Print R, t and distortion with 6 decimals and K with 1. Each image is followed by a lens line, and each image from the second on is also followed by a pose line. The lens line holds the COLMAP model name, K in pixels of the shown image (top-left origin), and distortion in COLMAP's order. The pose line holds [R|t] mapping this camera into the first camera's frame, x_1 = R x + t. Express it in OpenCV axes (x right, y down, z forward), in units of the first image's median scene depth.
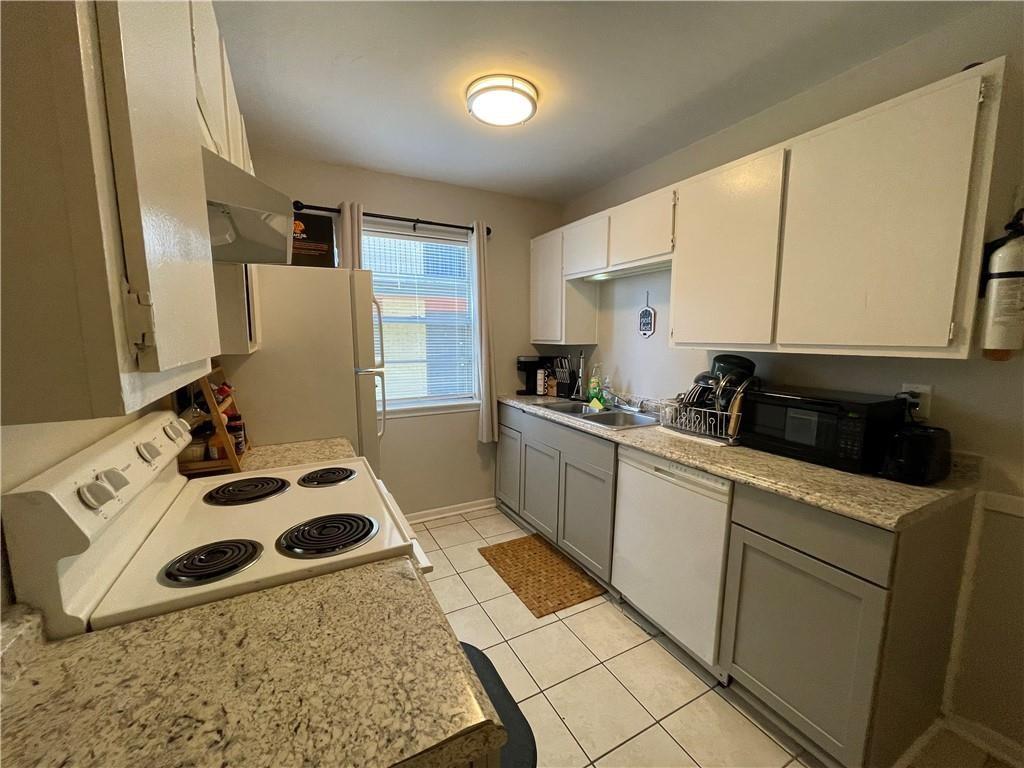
lens RADIAL K [[413.1, 0, 510.3], [0, 413.1, 383.0], [0, 0, 1]] dist [-0.002208, 0.000225]
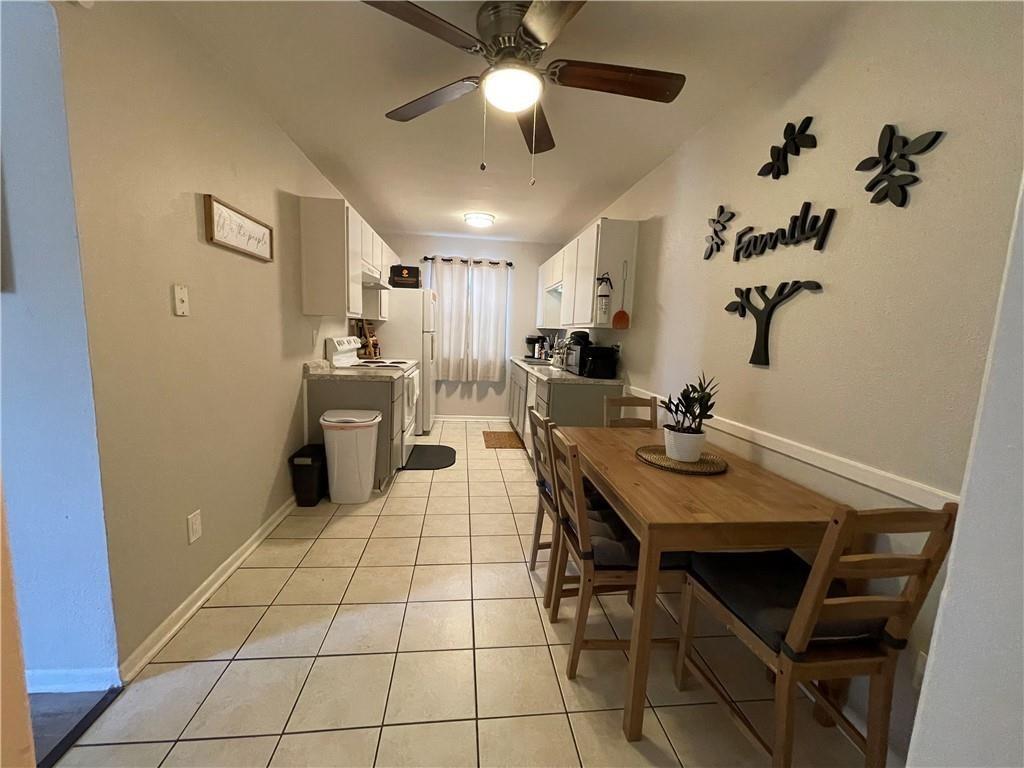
lens RADIAL K [[413.1, 0, 511.0], [0, 413.1, 385.3], [0, 0, 1]] dist [-0.002208, 0.000225]
pose [[0.930547, 0.082233, -0.356820, 0.908895], [-0.081656, 0.996520, 0.016710, 0.184018], [0.356952, 0.013587, 0.934024, -0.963557]]
